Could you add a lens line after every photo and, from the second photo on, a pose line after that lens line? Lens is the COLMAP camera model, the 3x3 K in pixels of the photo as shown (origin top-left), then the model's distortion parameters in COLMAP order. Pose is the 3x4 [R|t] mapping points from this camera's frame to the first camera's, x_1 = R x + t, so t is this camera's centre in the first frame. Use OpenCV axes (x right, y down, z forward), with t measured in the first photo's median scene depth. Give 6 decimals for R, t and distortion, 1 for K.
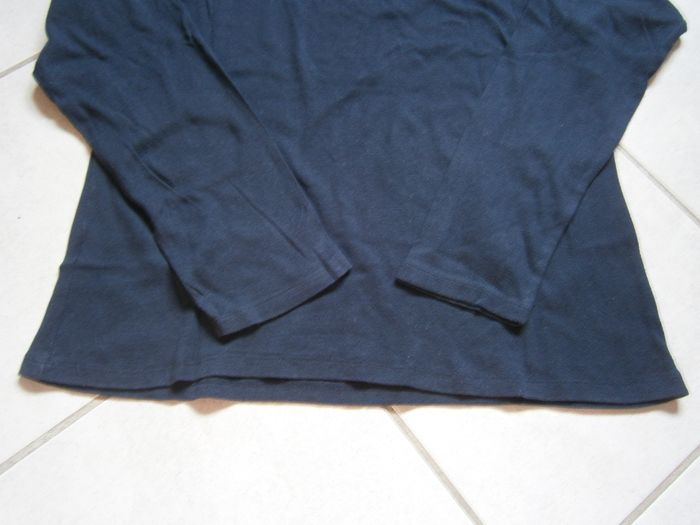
lens RADIAL K [[547.1, 0, 350.0], [0, 547.1, 262.5], [0, 0, 1]] dist [-0.044414, 0.004361]
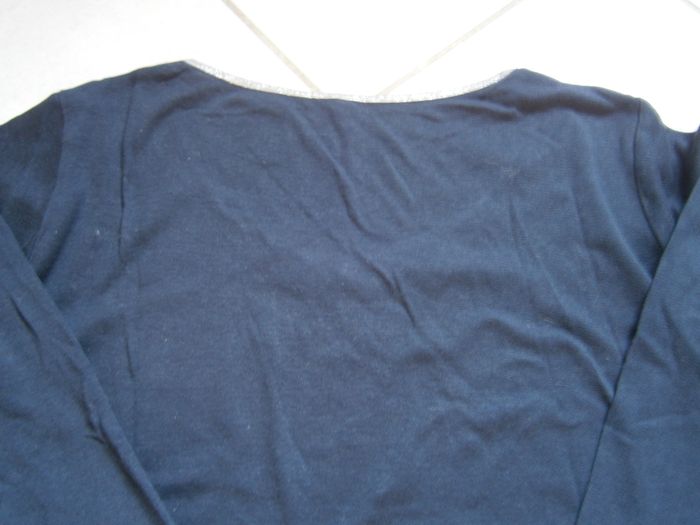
lens RADIAL K [[547.1, 0, 350.0], [0, 547.1, 262.5], [0, 0, 1]] dist [-0.044414, 0.004361]
pose [[0.999100, -0.027908, 0.031933, -0.030794], [0.029653, 0.998015, -0.055567, -0.599971], [-0.030318, 0.056464, 0.997944, 0.415045]]
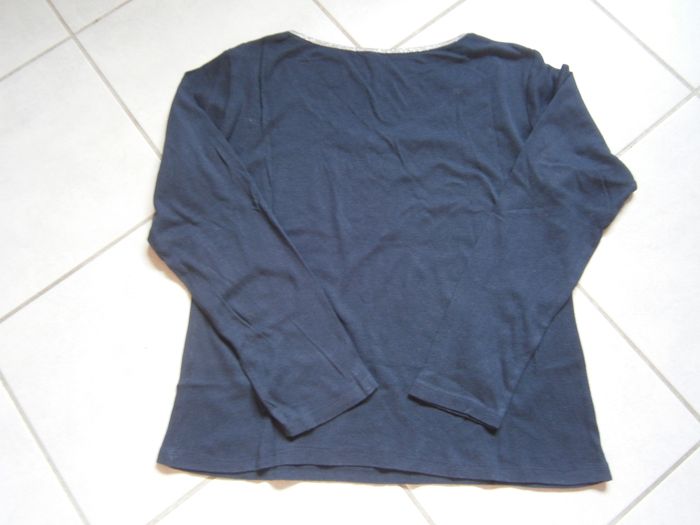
lens RADIAL K [[542.6, 0, 350.0], [0, 542.6, 262.5], [0, 0, 1]] dist [-0.075311, 0.044523]
pose [[0.998326, -0.007441, -0.057354, 0.013342], [0.011025, 0.997989, 0.062422, -0.381801], [0.056775, -0.062950, 0.996401, -0.368515]]
